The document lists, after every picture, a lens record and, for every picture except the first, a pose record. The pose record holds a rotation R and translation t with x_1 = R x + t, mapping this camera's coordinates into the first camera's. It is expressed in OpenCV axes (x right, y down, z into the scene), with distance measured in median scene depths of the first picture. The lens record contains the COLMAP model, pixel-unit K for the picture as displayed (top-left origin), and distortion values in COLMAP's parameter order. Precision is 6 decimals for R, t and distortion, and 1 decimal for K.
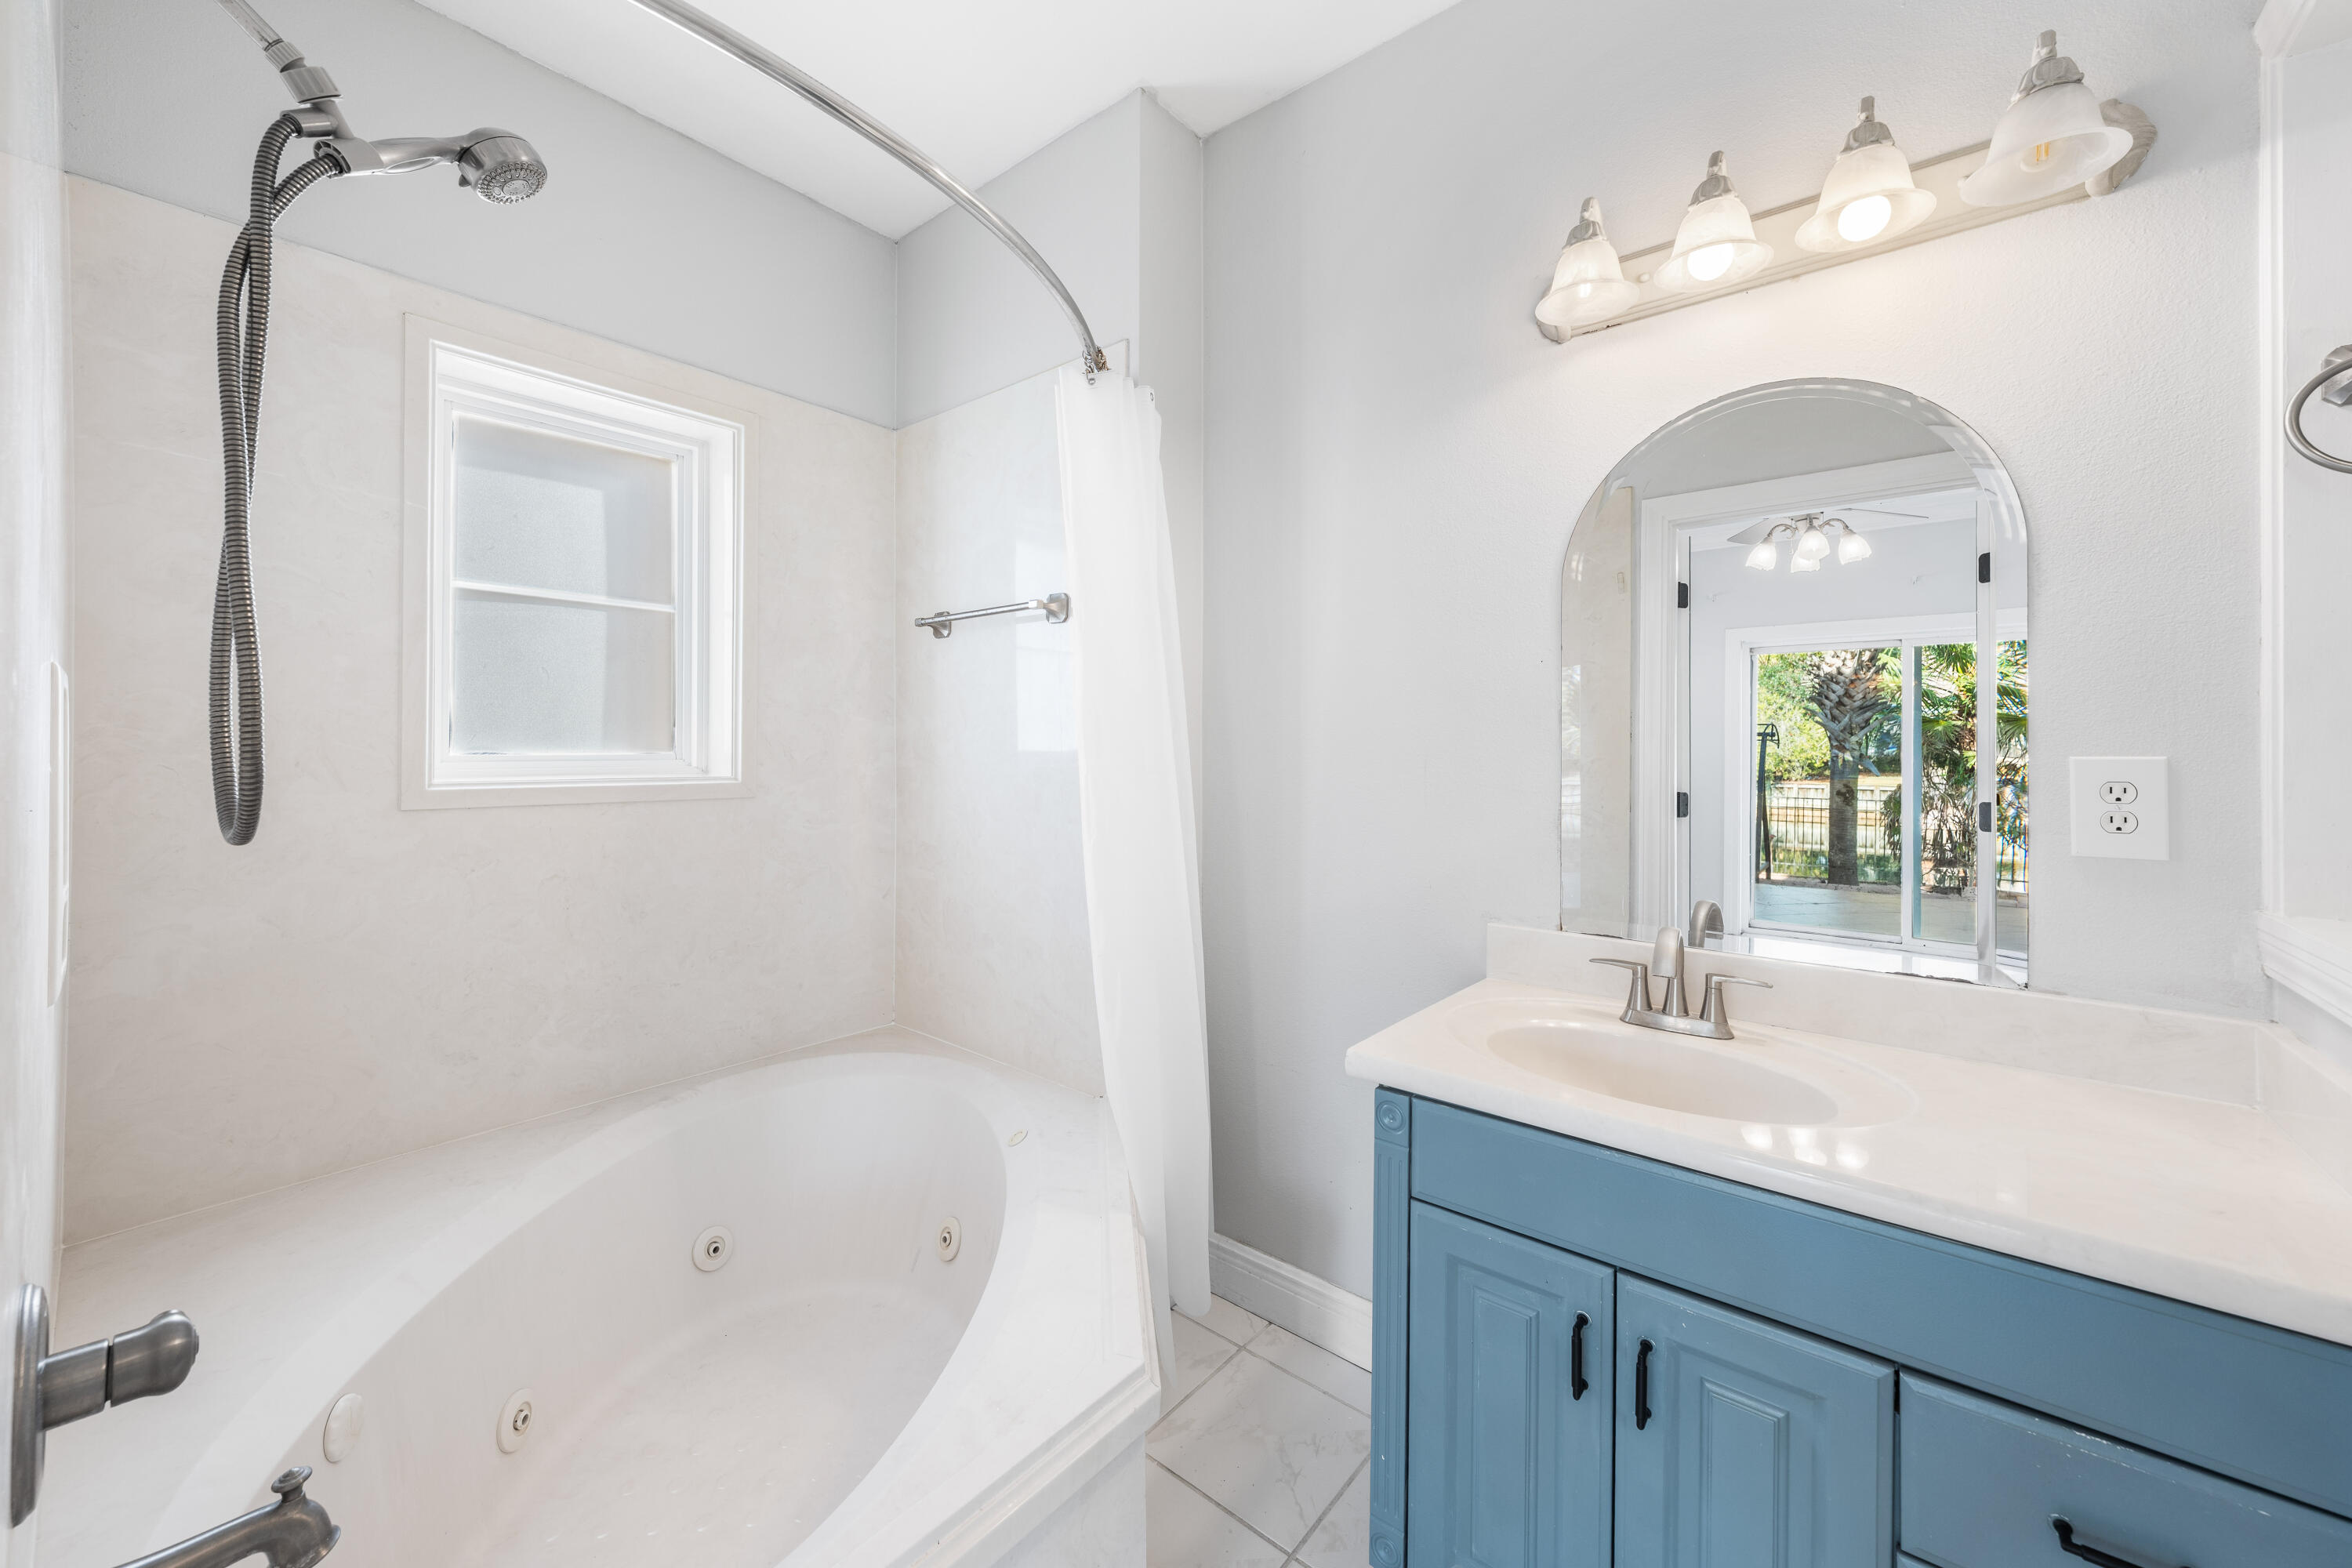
lens RADIAL K [[892.0, 0, 1179.2], [0, 892.0, 748.0], [0, 0, 1]] dist [-0.000539, 0.000015]
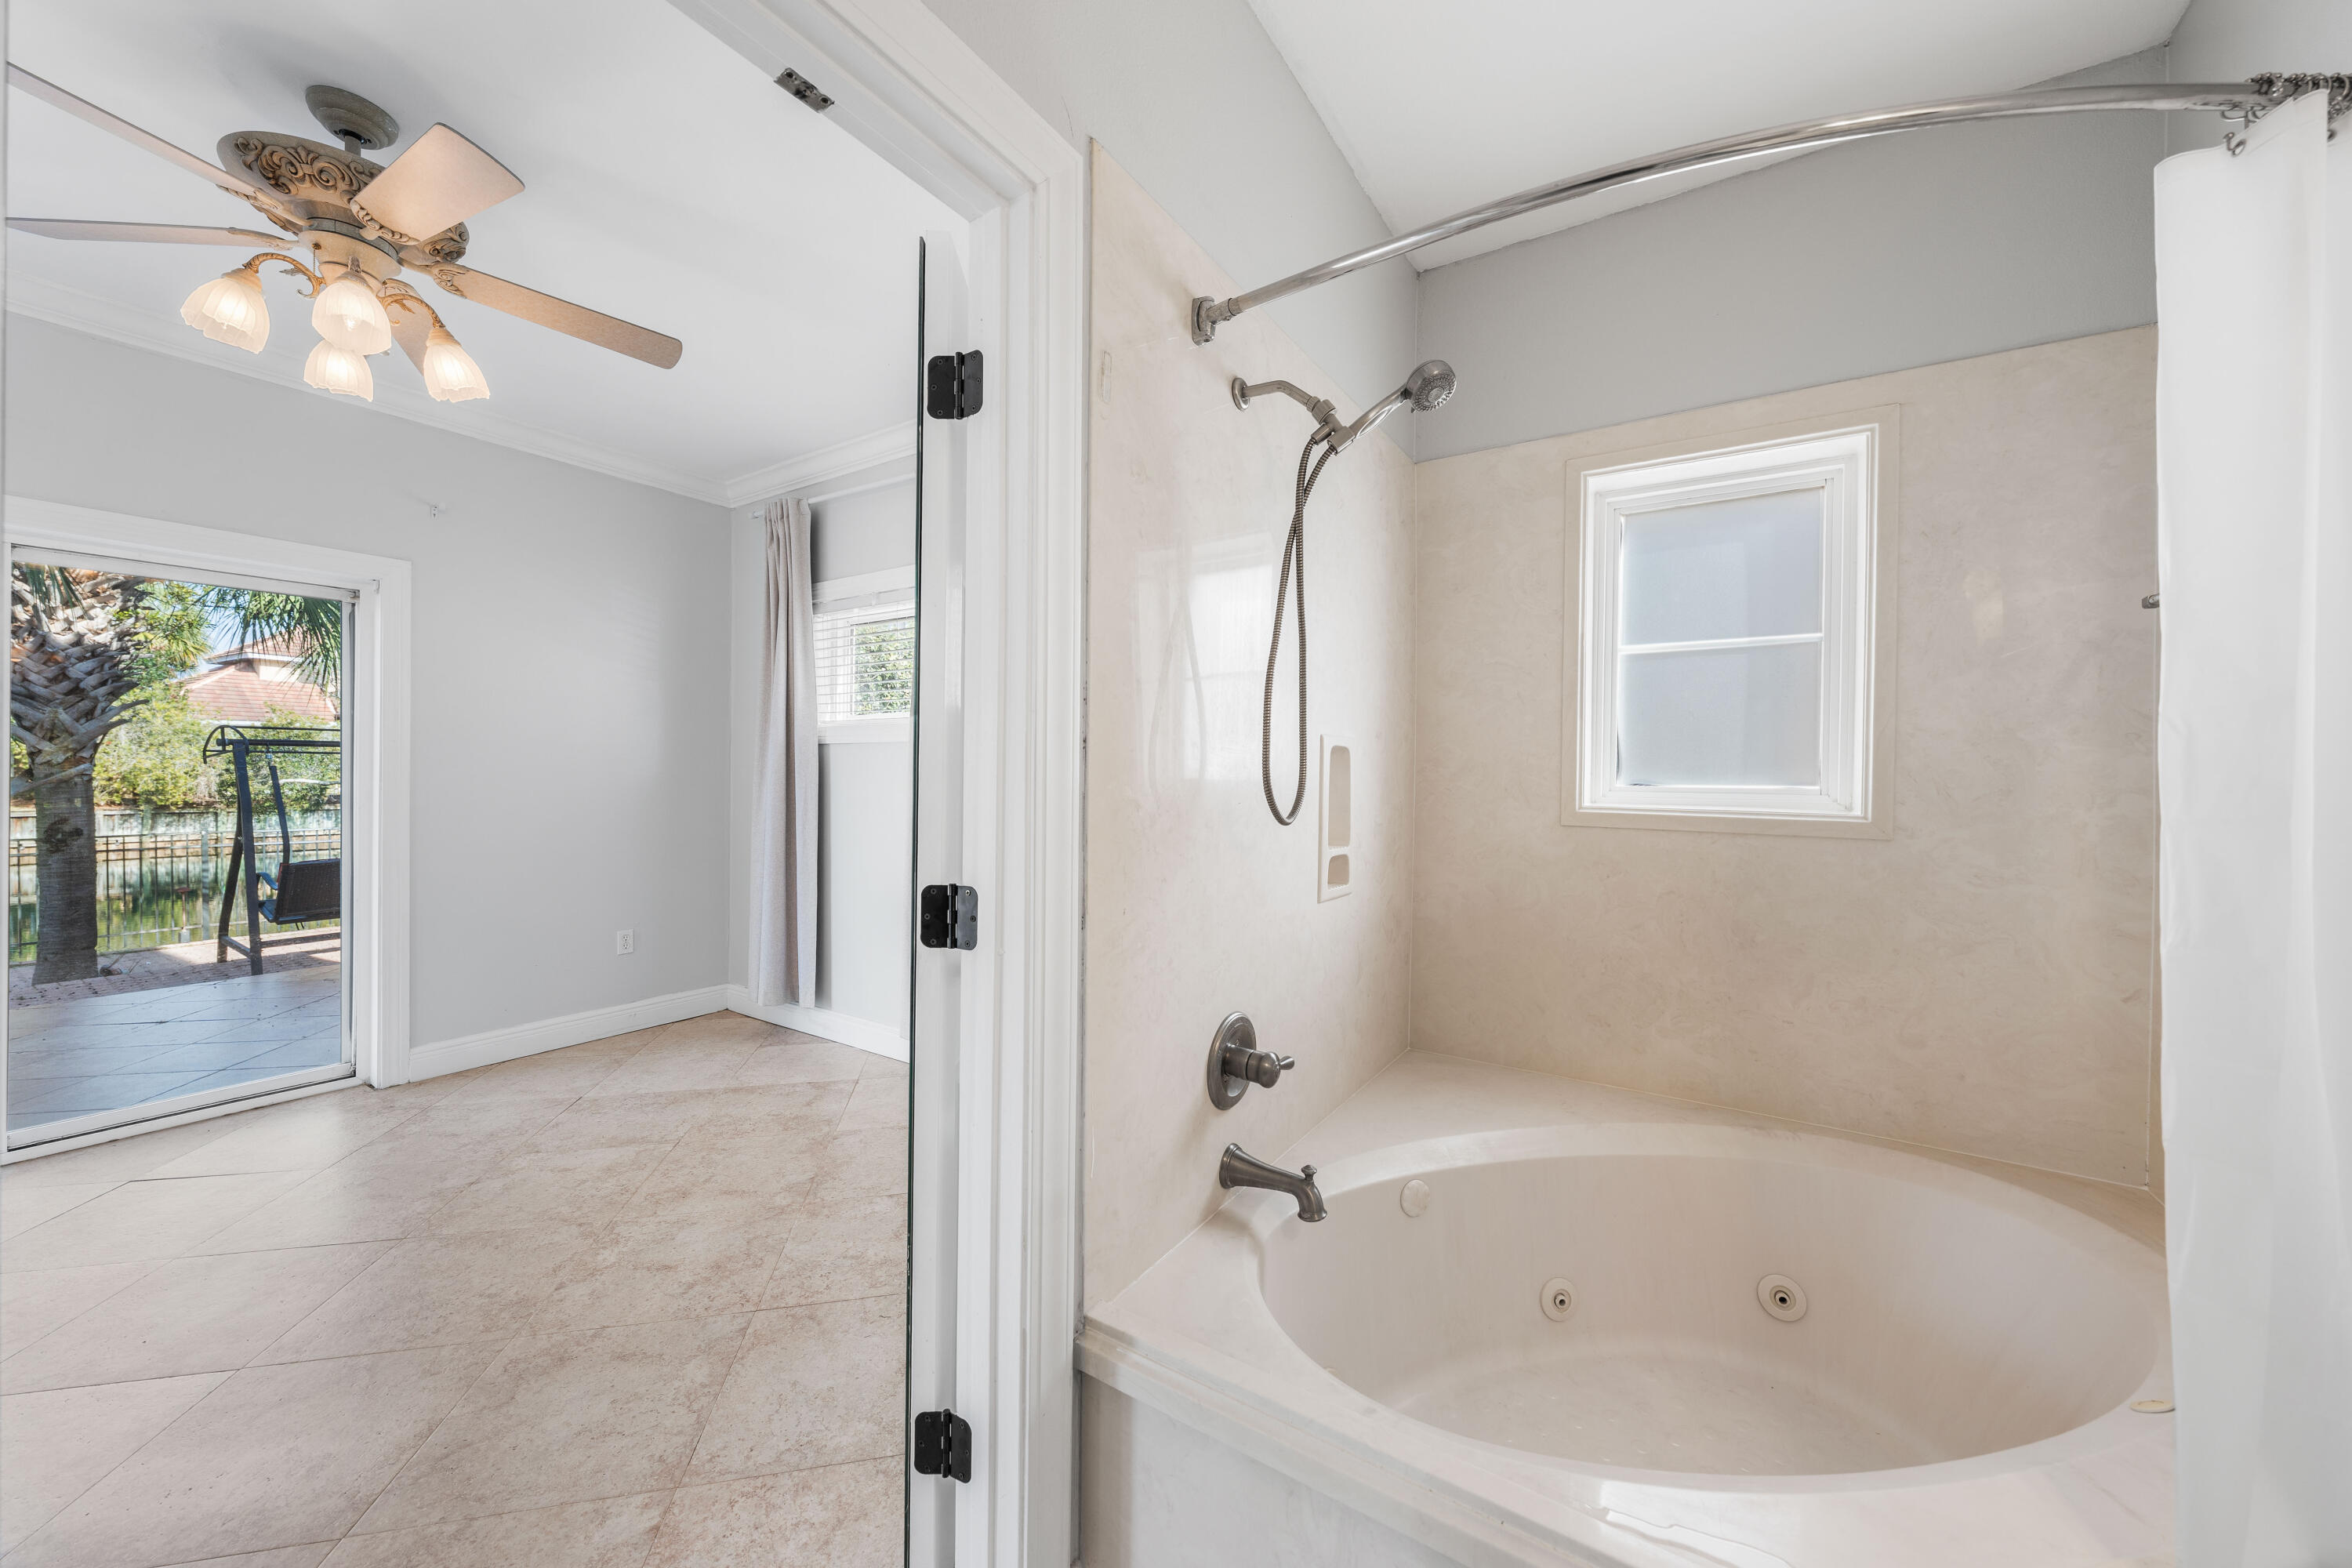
lens RADIAL K [[871.6, 0, 1176.0], [0, 871.6, 784.0], [0, 0, 1]] dist [-0.000500, -0.000173]
pose [[0.097199, 0.012247, -0.995190, 0.334761], [-0.014640, 0.999834, 0.010874, 0.000851], [0.995157, 0.013513, 0.097363, 0.231626]]
